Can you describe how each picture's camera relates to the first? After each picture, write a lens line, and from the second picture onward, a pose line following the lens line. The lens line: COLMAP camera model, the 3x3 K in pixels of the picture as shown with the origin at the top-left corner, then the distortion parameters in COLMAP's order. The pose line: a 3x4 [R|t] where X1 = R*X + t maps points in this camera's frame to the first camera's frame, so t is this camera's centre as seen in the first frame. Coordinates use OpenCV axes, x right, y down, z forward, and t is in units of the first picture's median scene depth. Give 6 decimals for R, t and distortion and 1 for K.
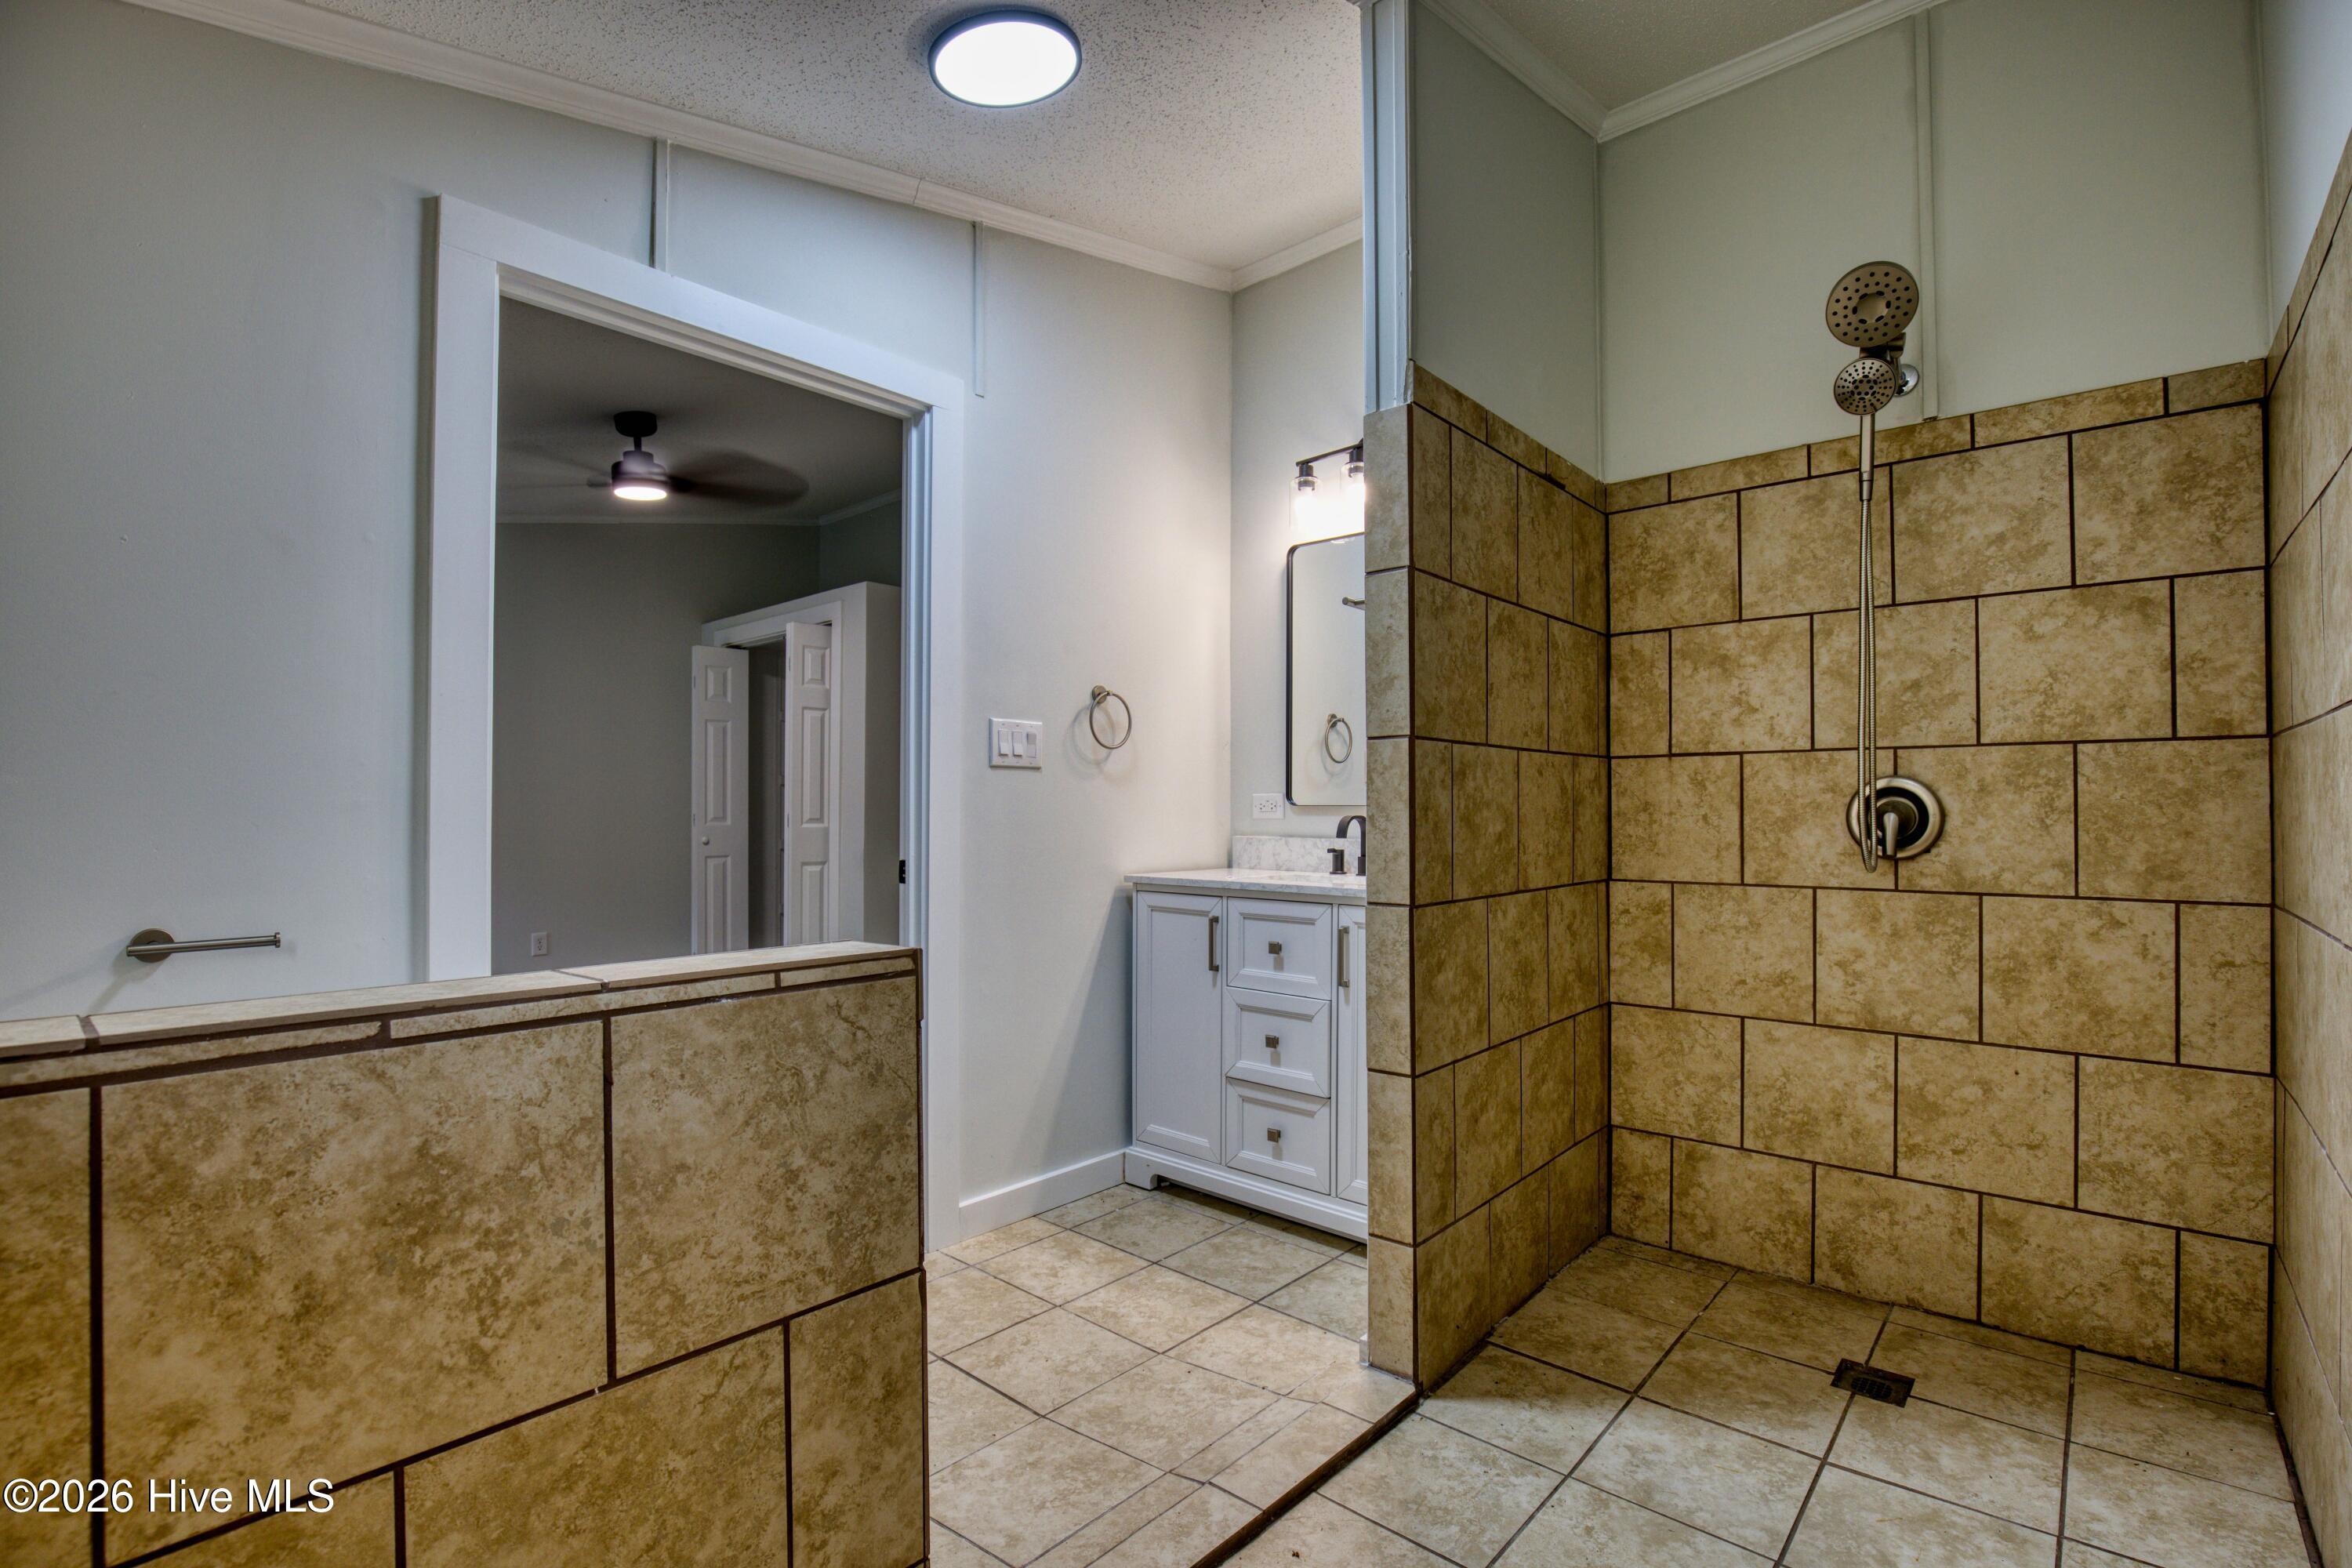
lens RADIAL K [[1077.5, 0, 1187.7], [0, 1077.5, 797.4], [0, 0, 1]] dist [-0.039142, 0.009148]
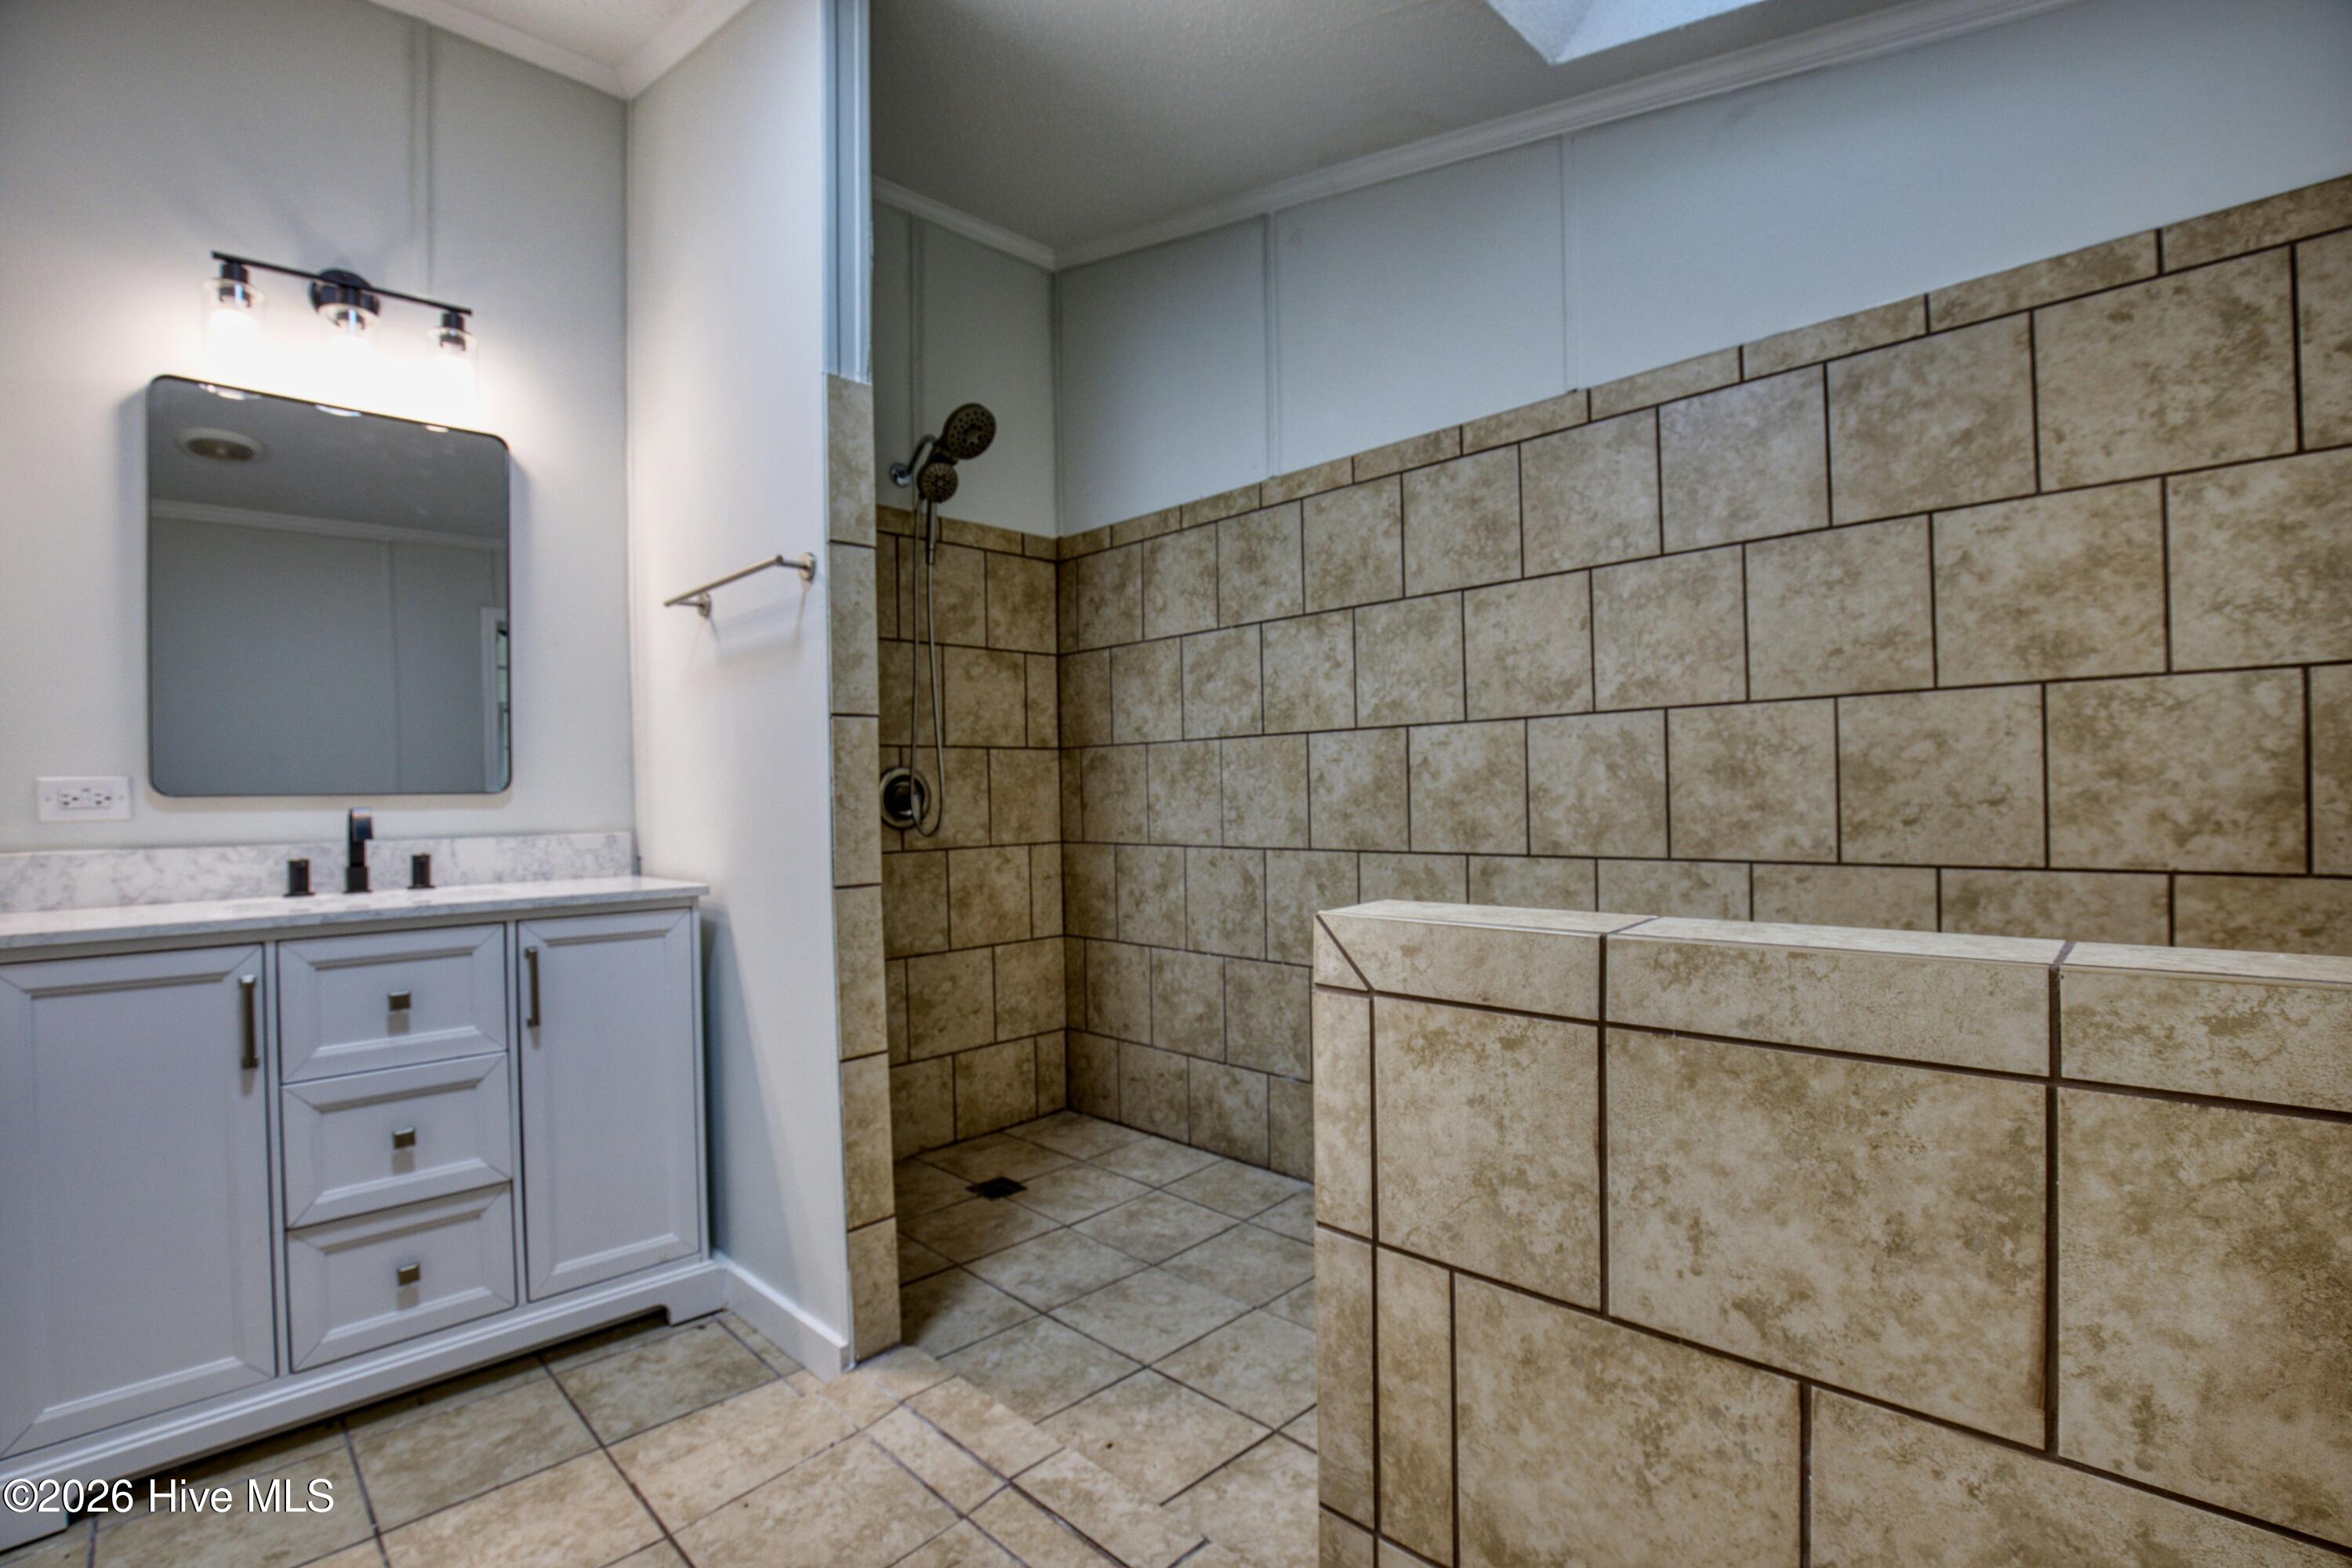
lens RADIAL K [[1065.3, 0, 1186.3], [0, 1065.3, 797.3], [0, 0, 1]] dist [-0.041026, 0.008341]
pose [[0.057575, -0.006016, 0.998323, -0.728541], [0.008587, 0.999948, 0.005531, 0.015251], [-0.998304, 0.008255, 0.057624, 0.615846]]
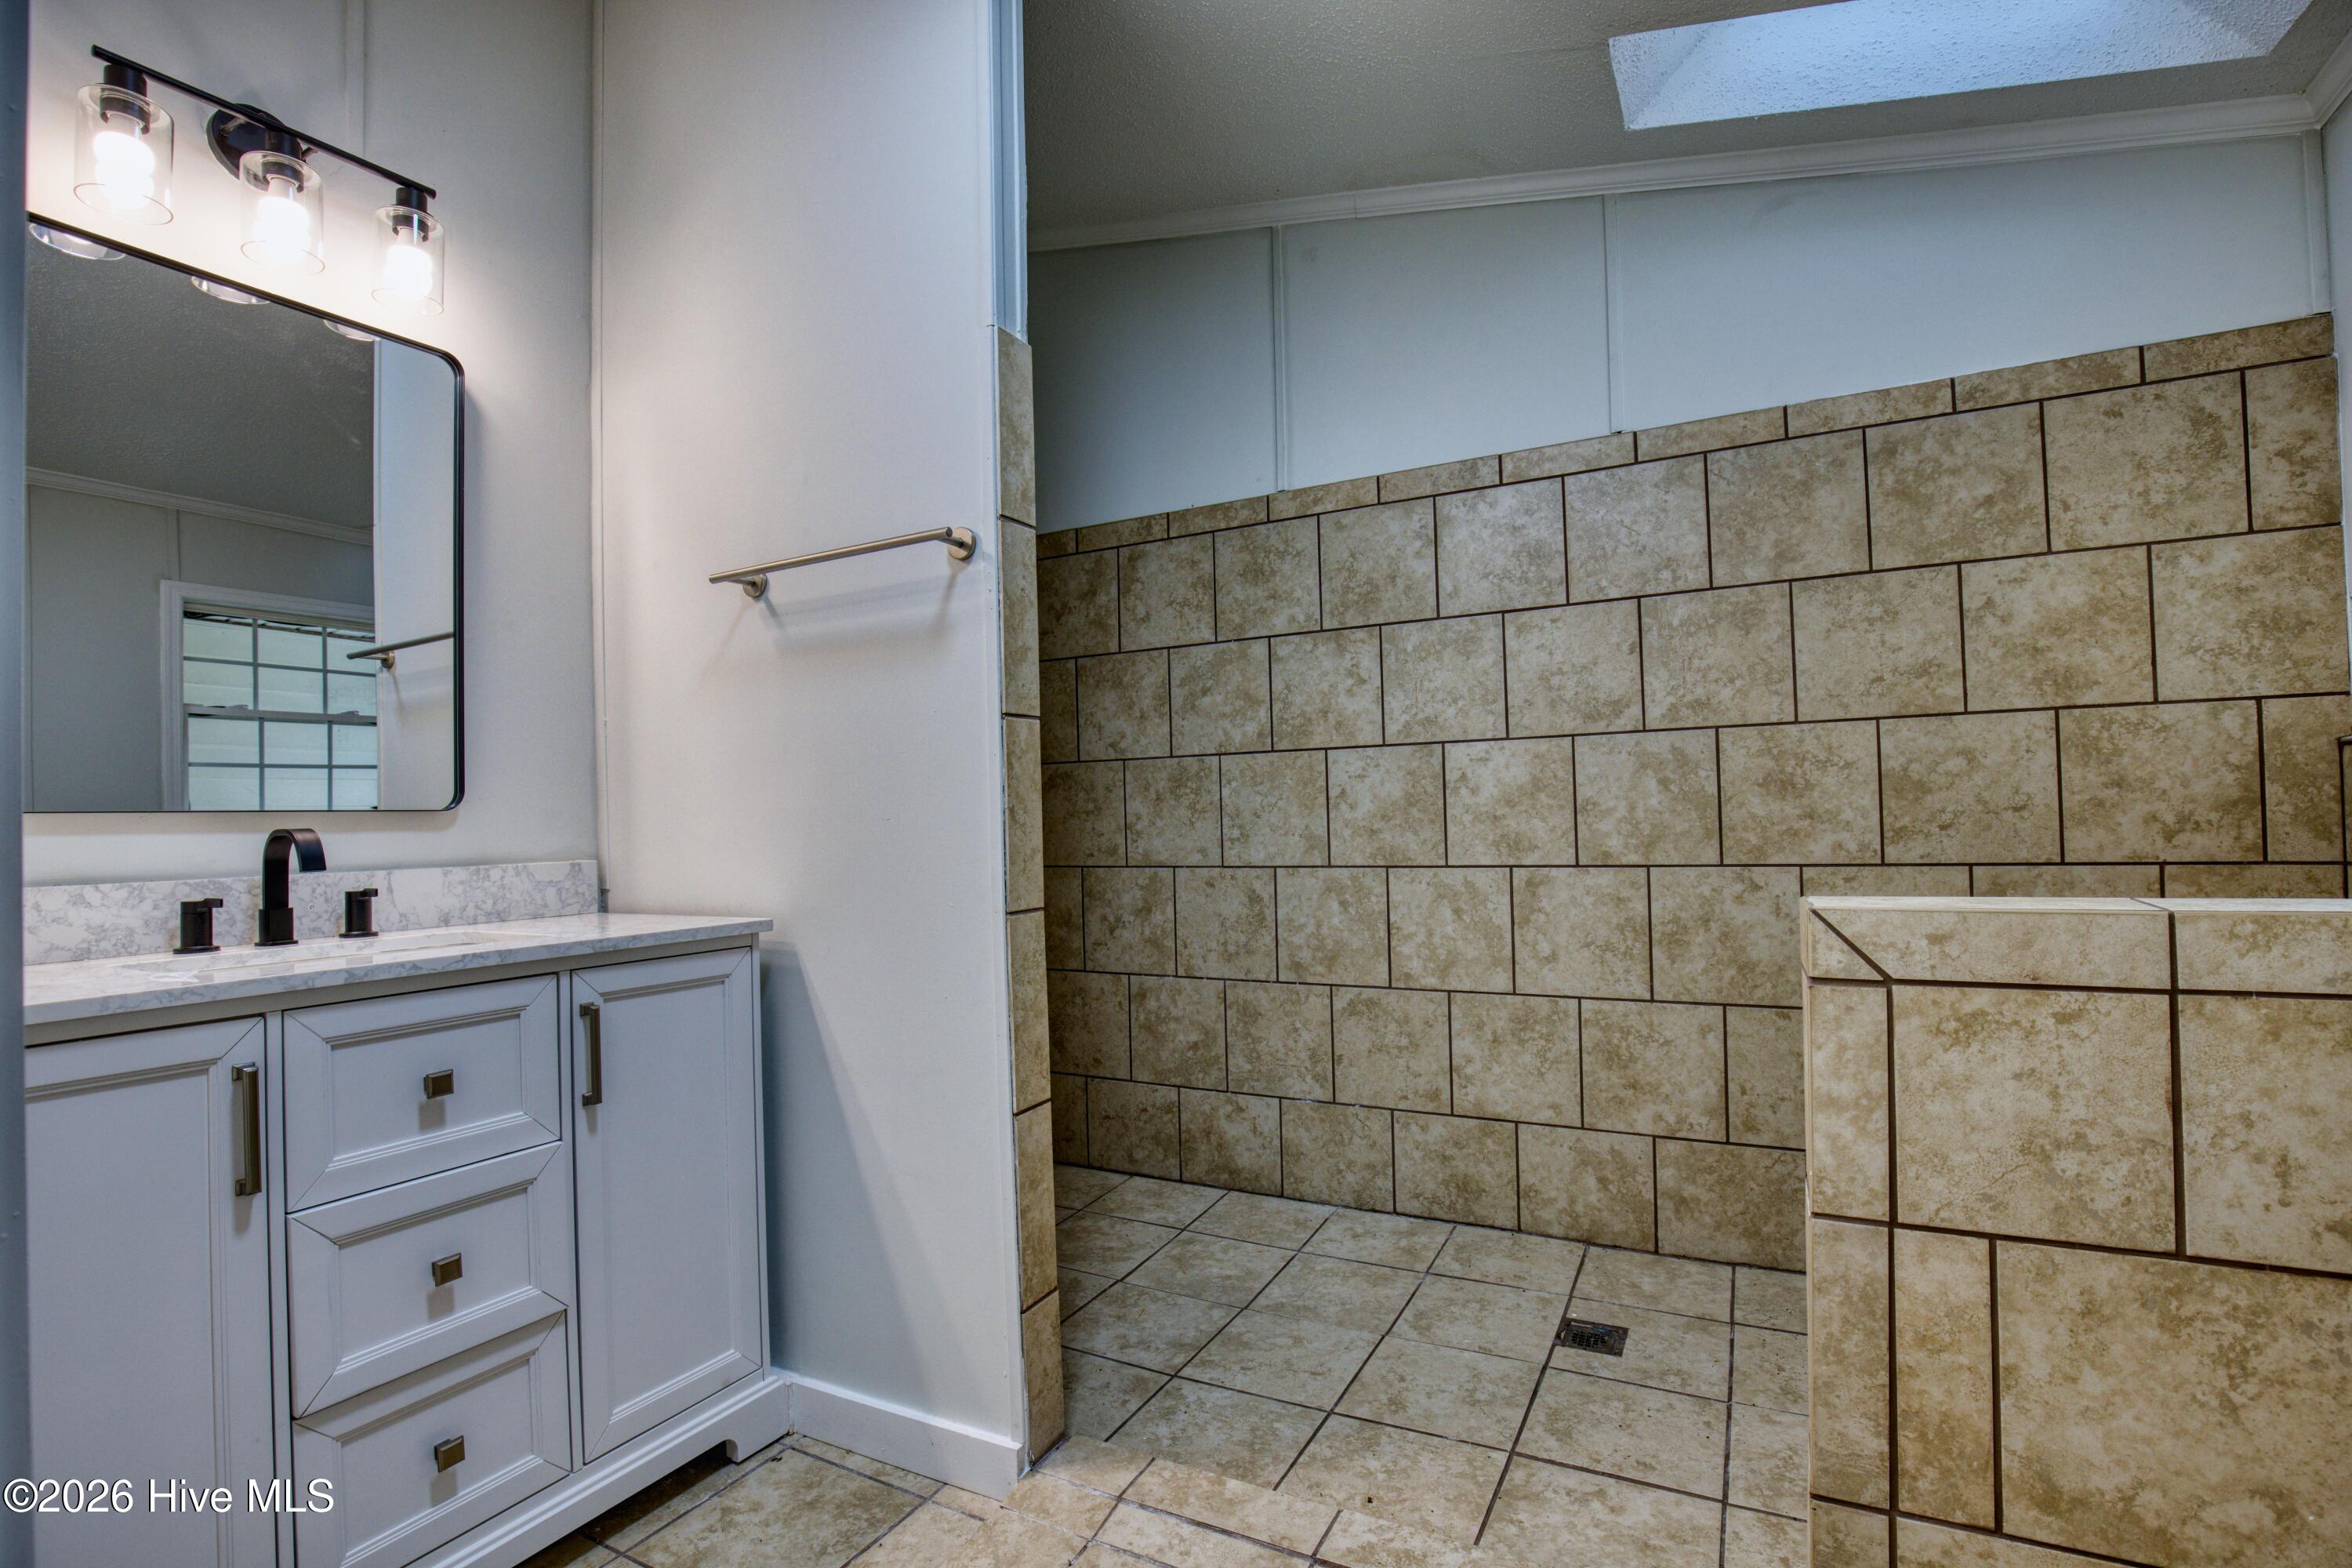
lens RADIAL K [[1077.5, 0, 1187.7], [0, 1077.5, 797.4], [0, 0, 1]] dist [-0.039142, 0.009148]
pose [[-0.233398, 0.020716, 0.972161, -0.649165], [0.014971, 0.999731, -0.017710, 0.024724], [-0.972266, 0.010420, -0.233645, 1.025147]]
